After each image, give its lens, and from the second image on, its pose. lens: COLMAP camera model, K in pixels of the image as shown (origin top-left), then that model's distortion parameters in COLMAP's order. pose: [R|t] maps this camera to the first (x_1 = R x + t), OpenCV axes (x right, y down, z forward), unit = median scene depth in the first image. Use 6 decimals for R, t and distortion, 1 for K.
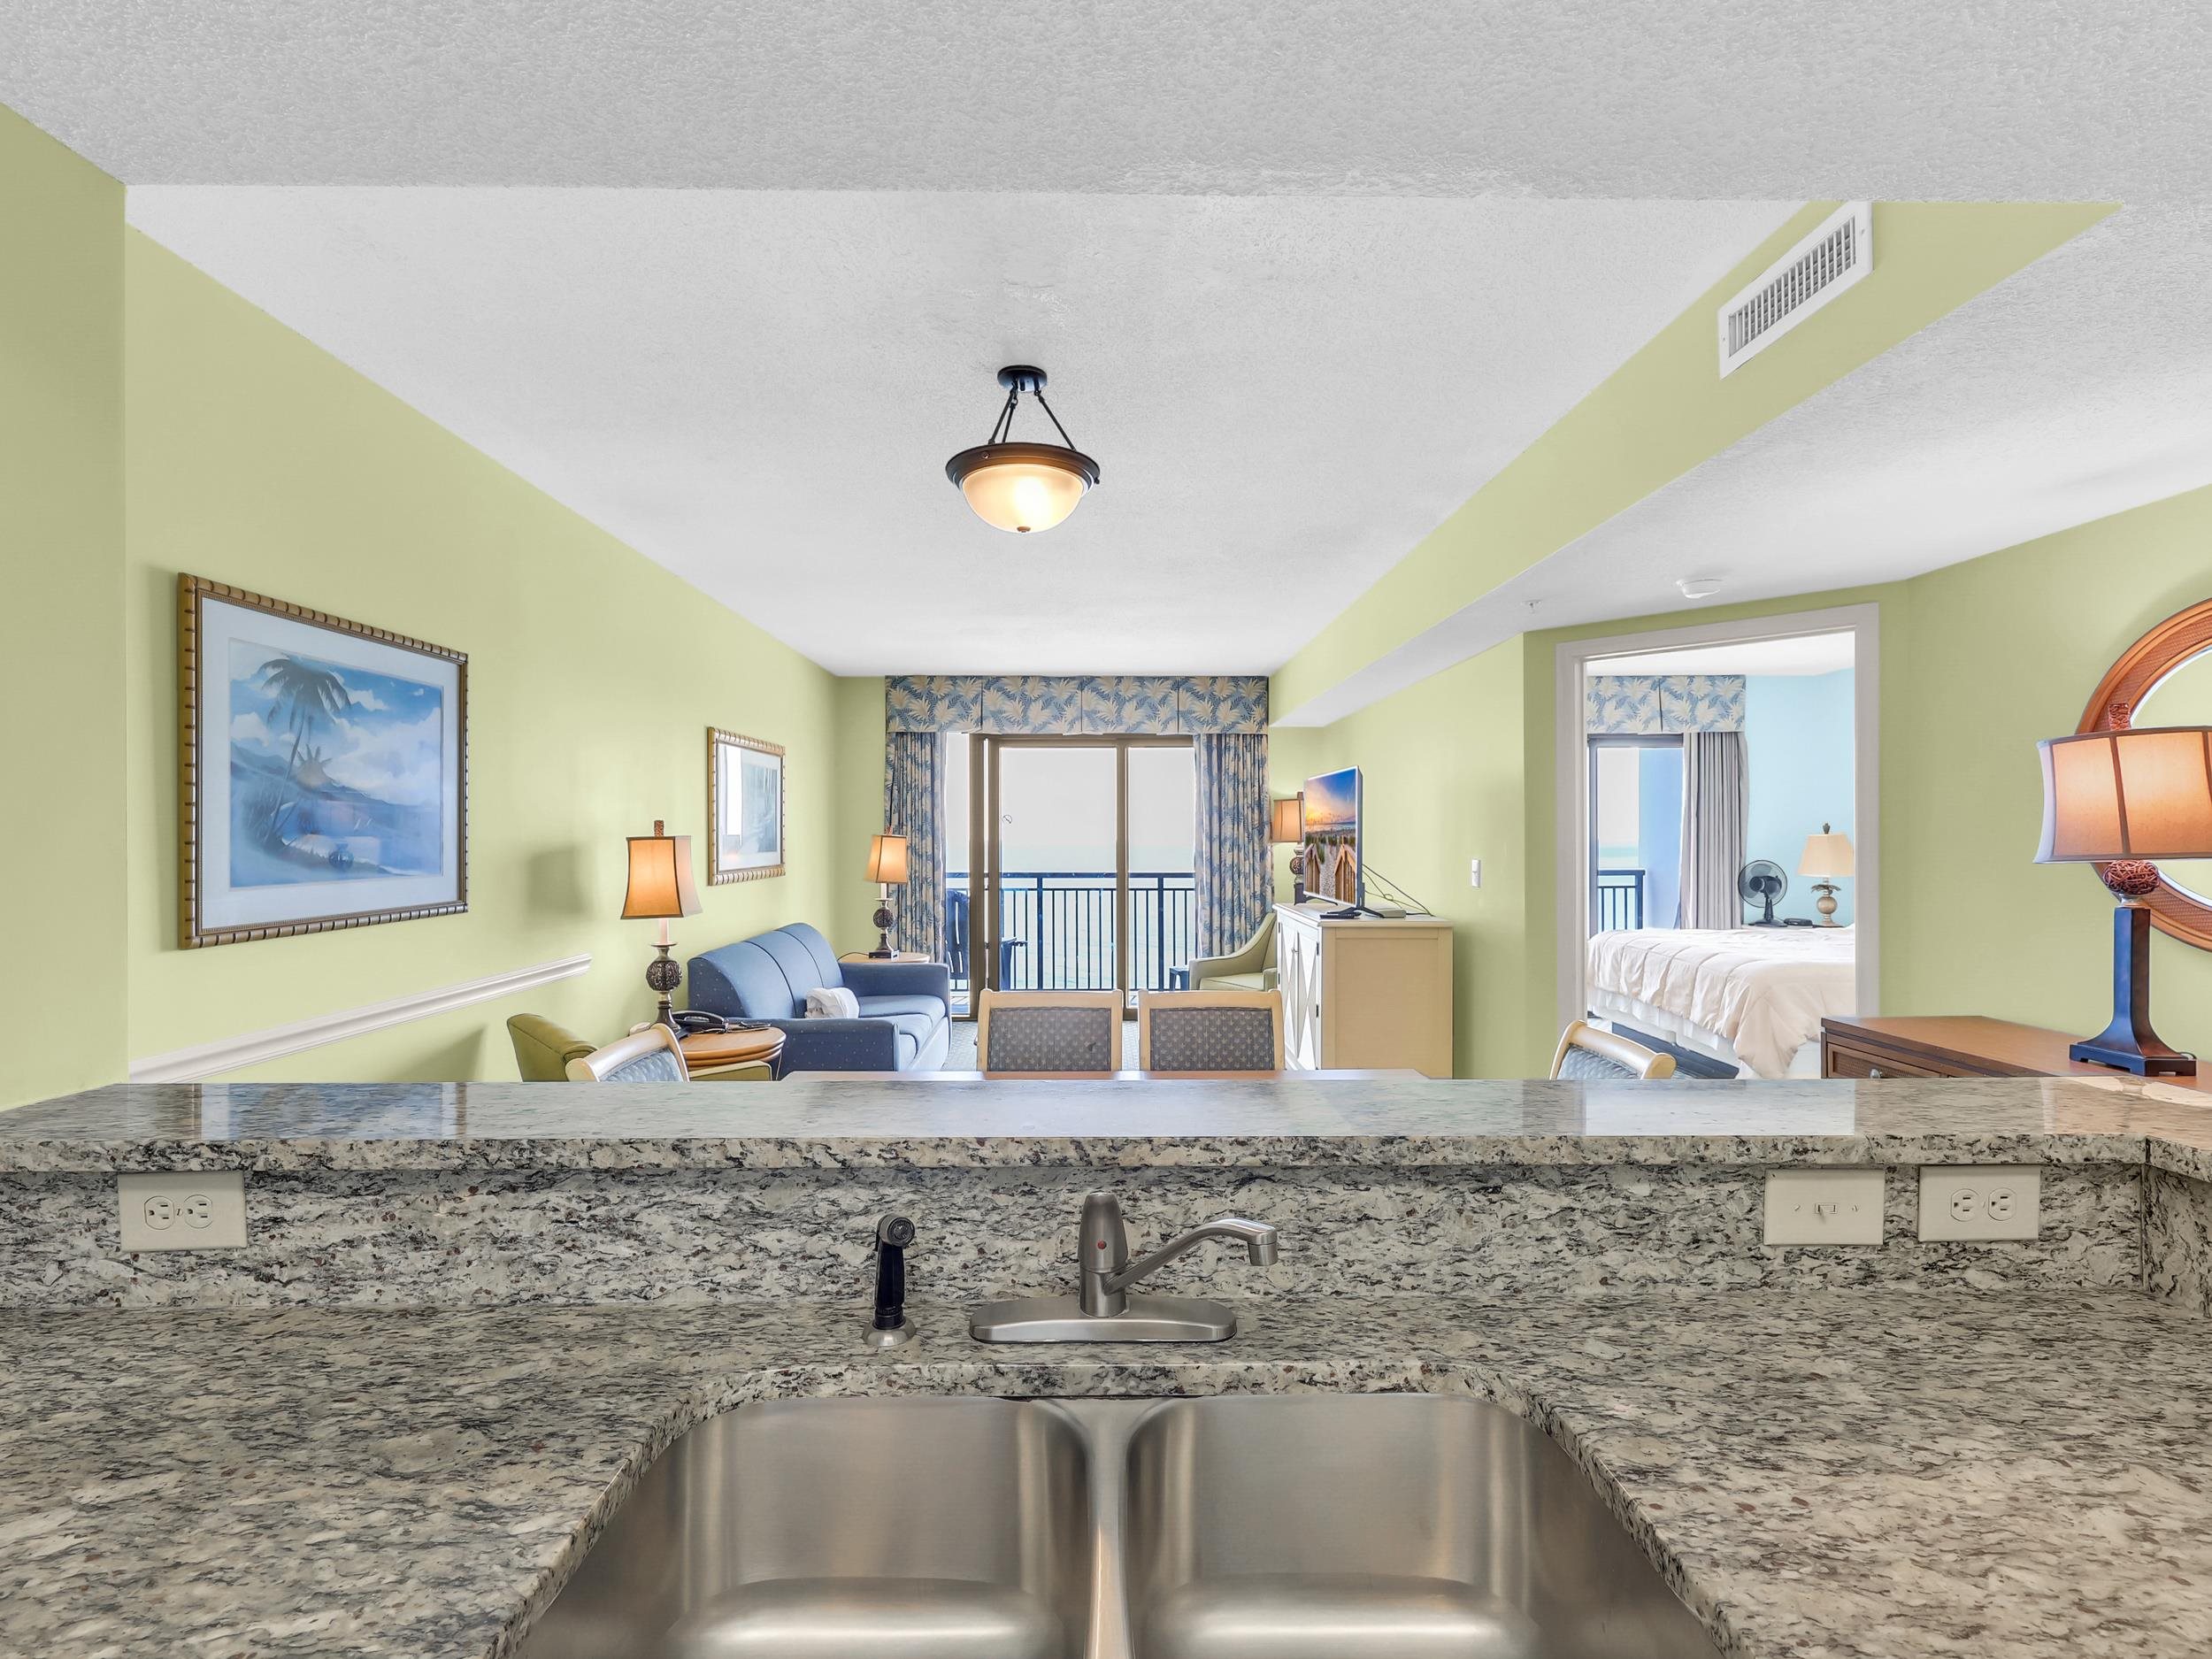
lens RADIAL K [[1007.2, 0, 1105.9], [0, 1007.2, 834.6], [0, 0, 1]] dist [-0.002254, 0.000690]
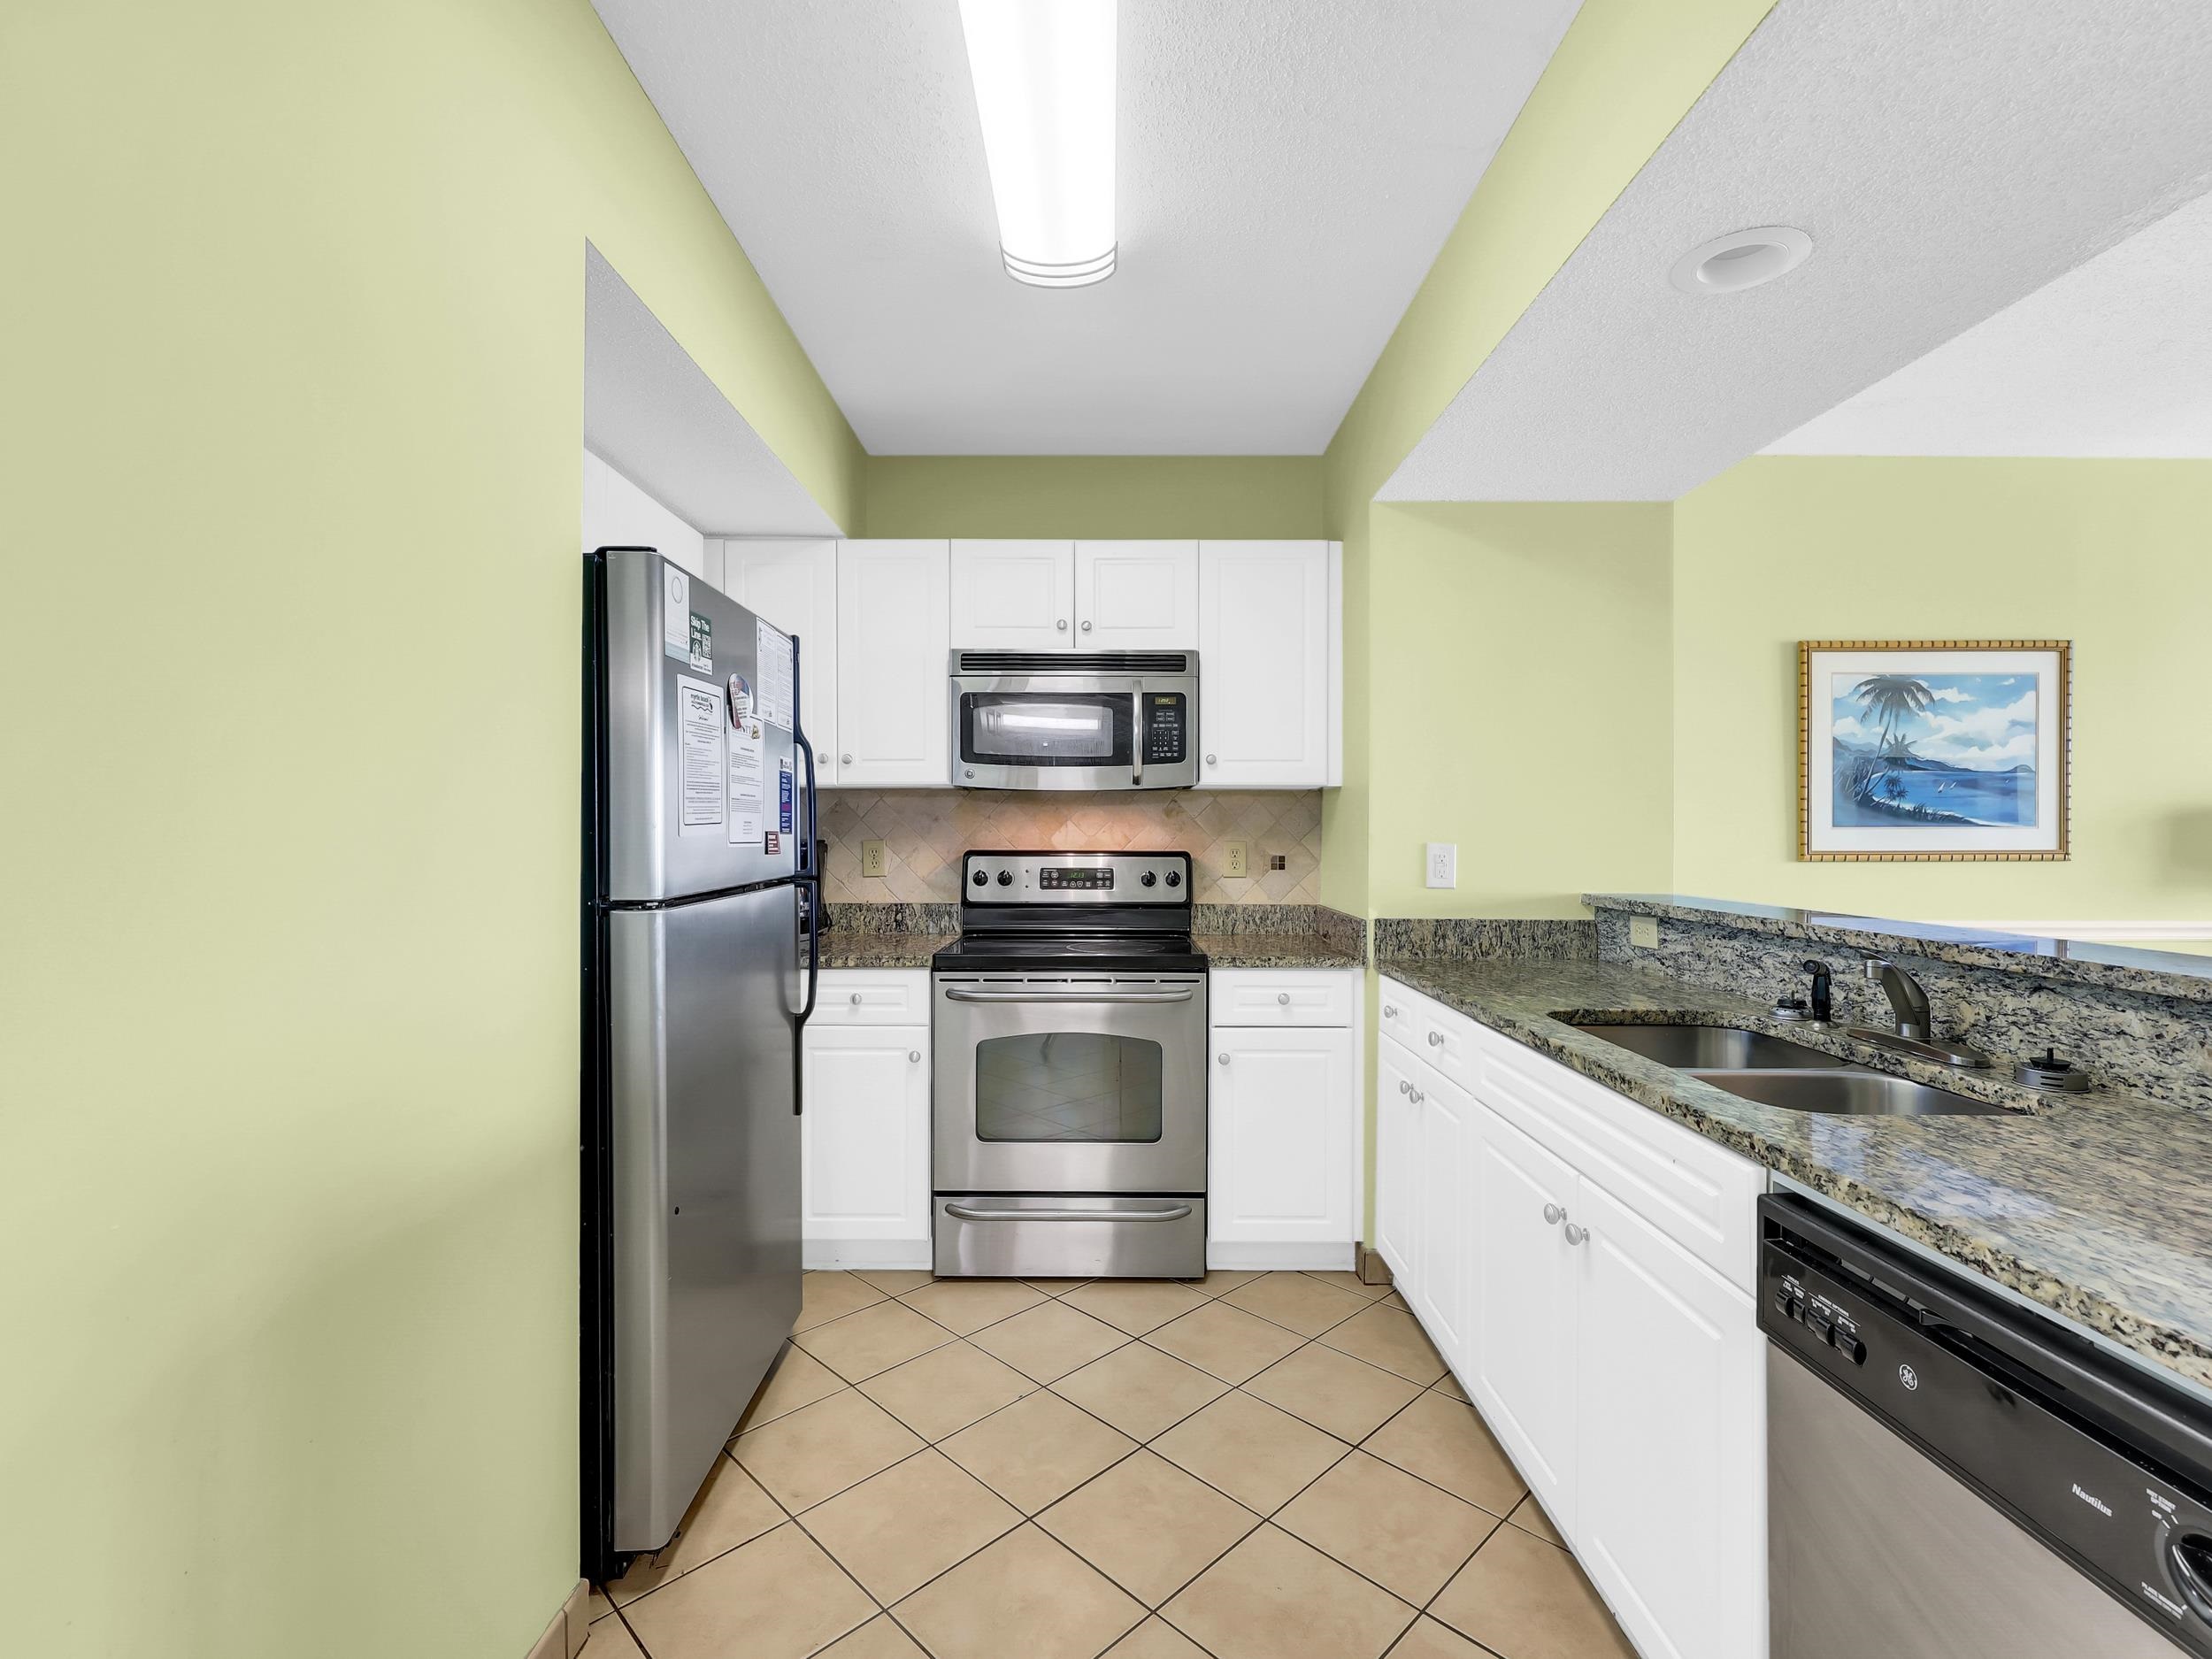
lens RADIAL K [[1016.2, 0, 1103.9], [0, 1016.2, 831.5], [0, 0, 1]] dist [0.001662, 0.000086]
pose [[-0.015401, 0.001740, -0.999880, 1.582967], [-0.001411, 0.999997, 0.001762, 0.119013], [0.999880, 0.001437, -0.015398, -0.294915]]
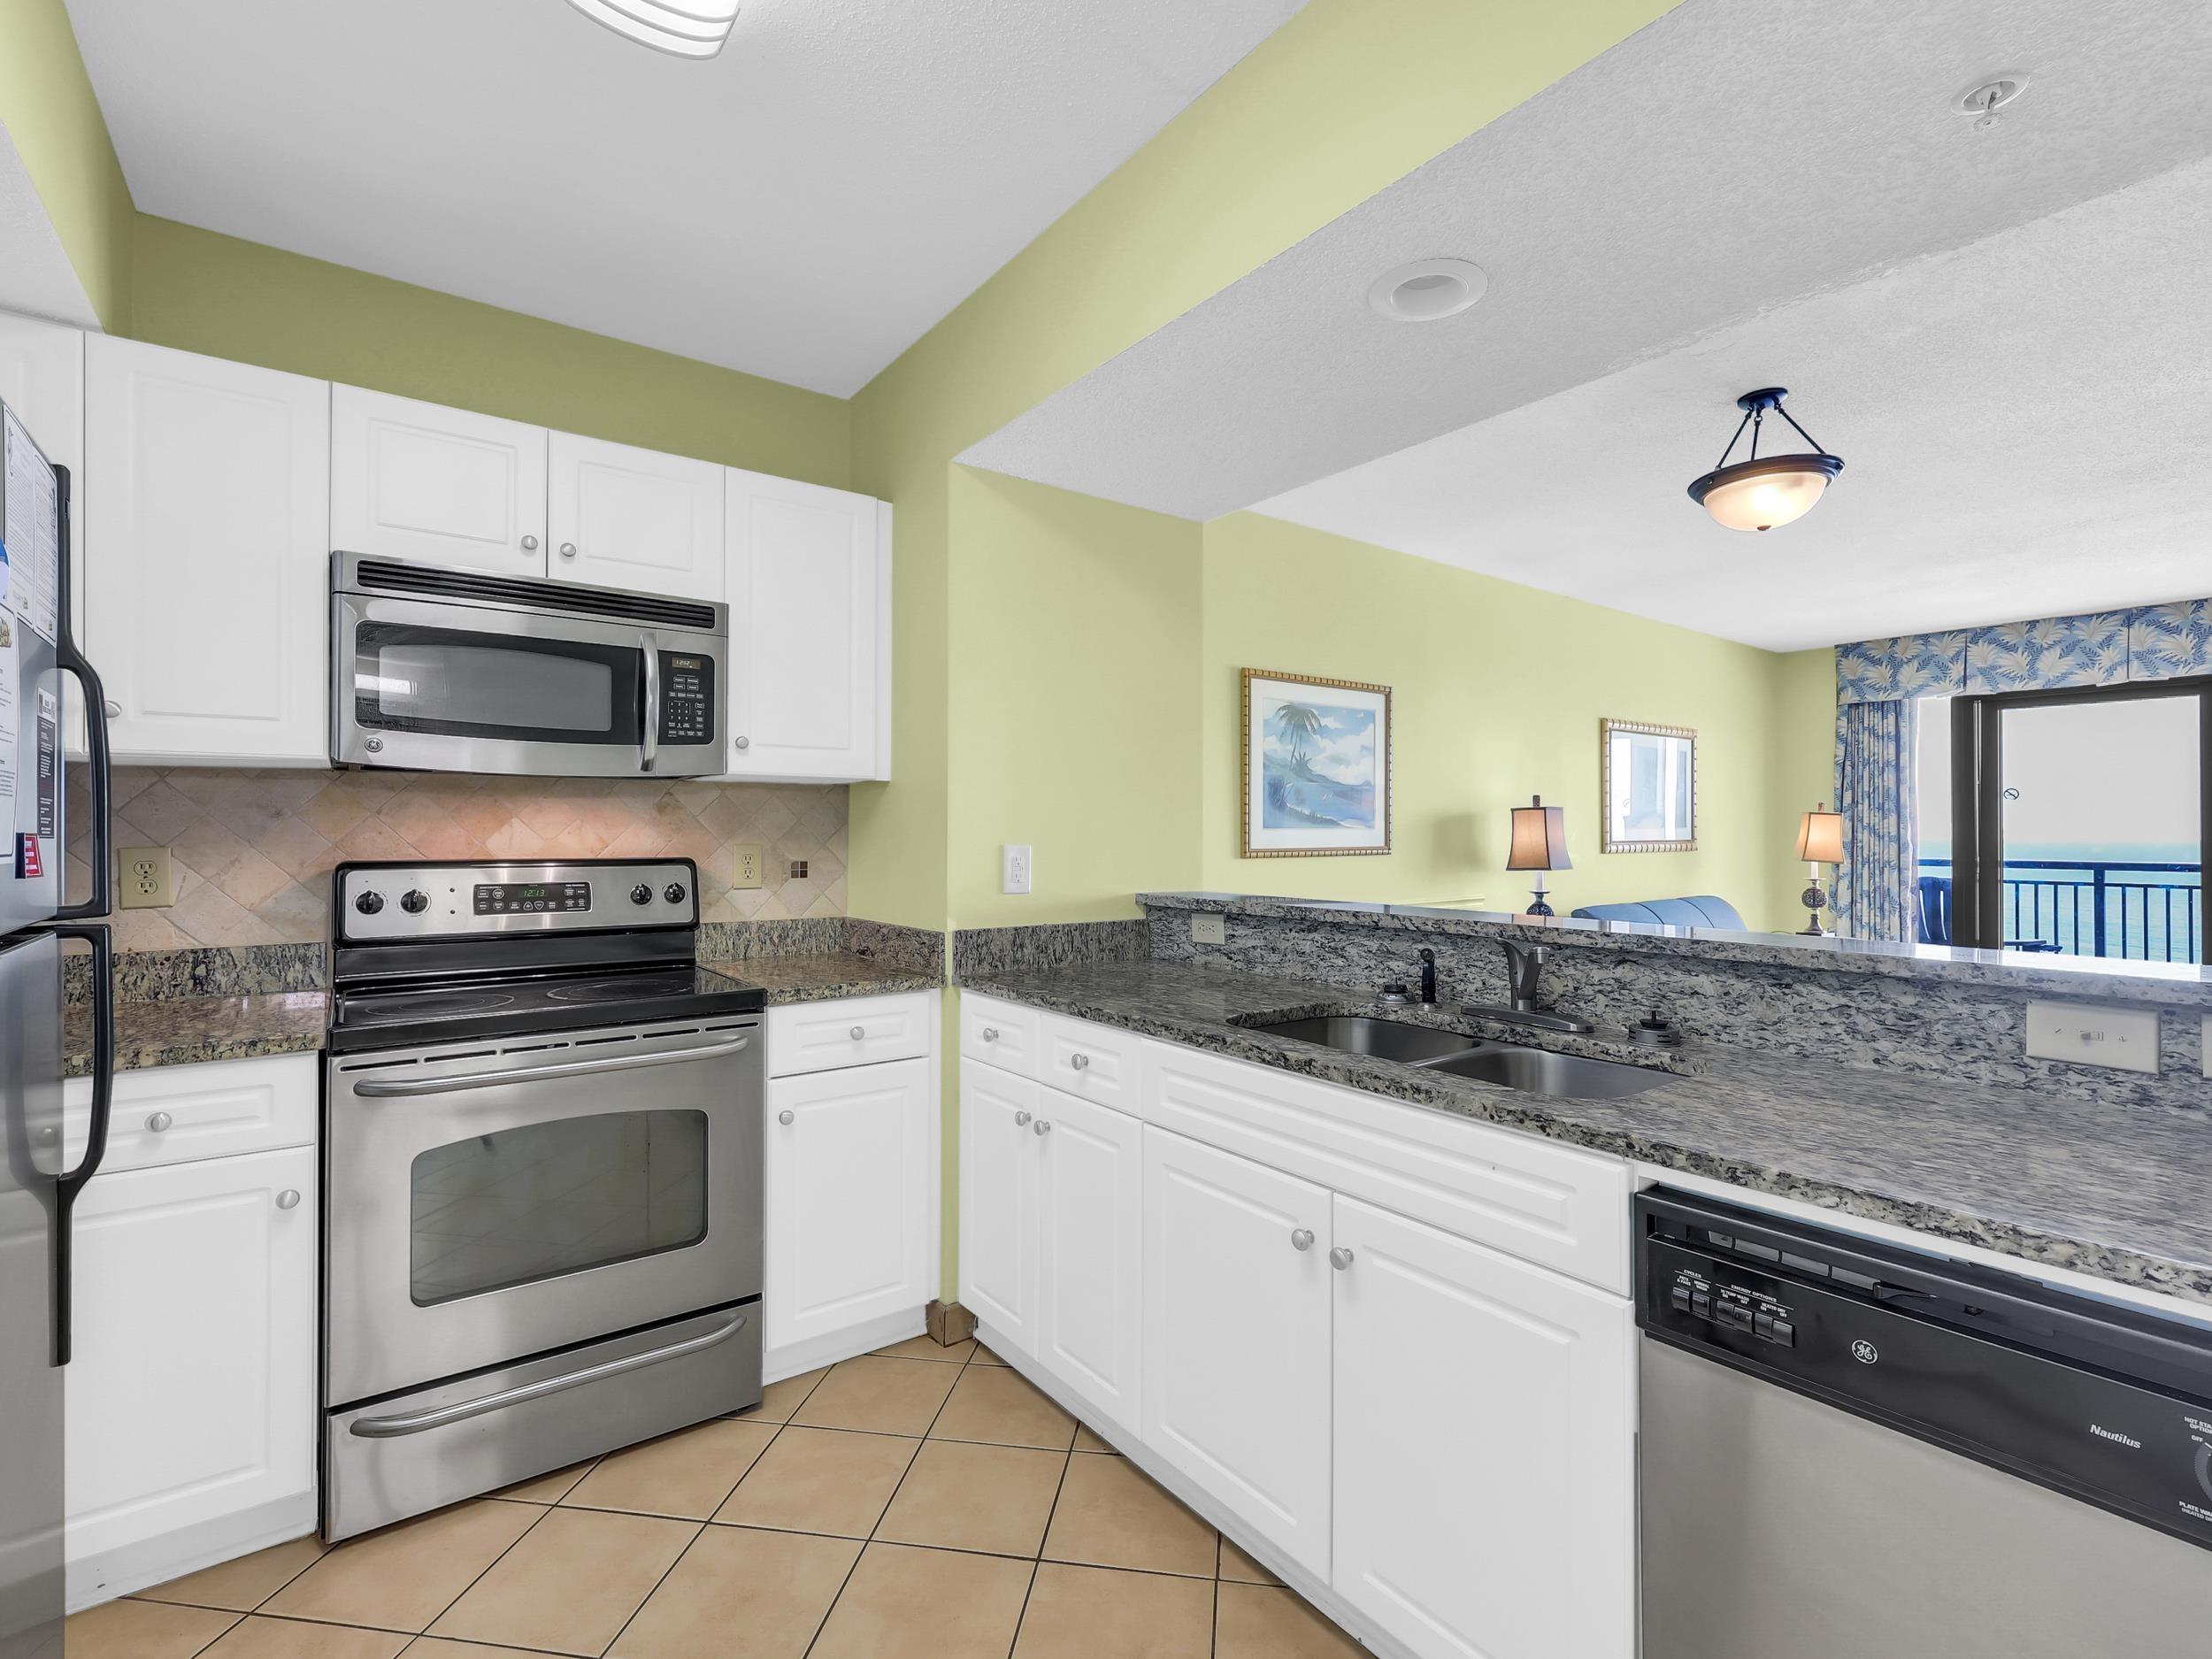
lens RADIAL K [[1010.2, 0, 1106.2], [0, 1010.2, 825.5], [0, 0, 1]] dist [0.000535, 0.000019]
pose [[0.585392, -0.004246, -0.810740, 1.017390], [-0.001262, 0.999980, -0.006148, 0.120622], [0.810750, 0.004623, 0.585375, -0.723136]]
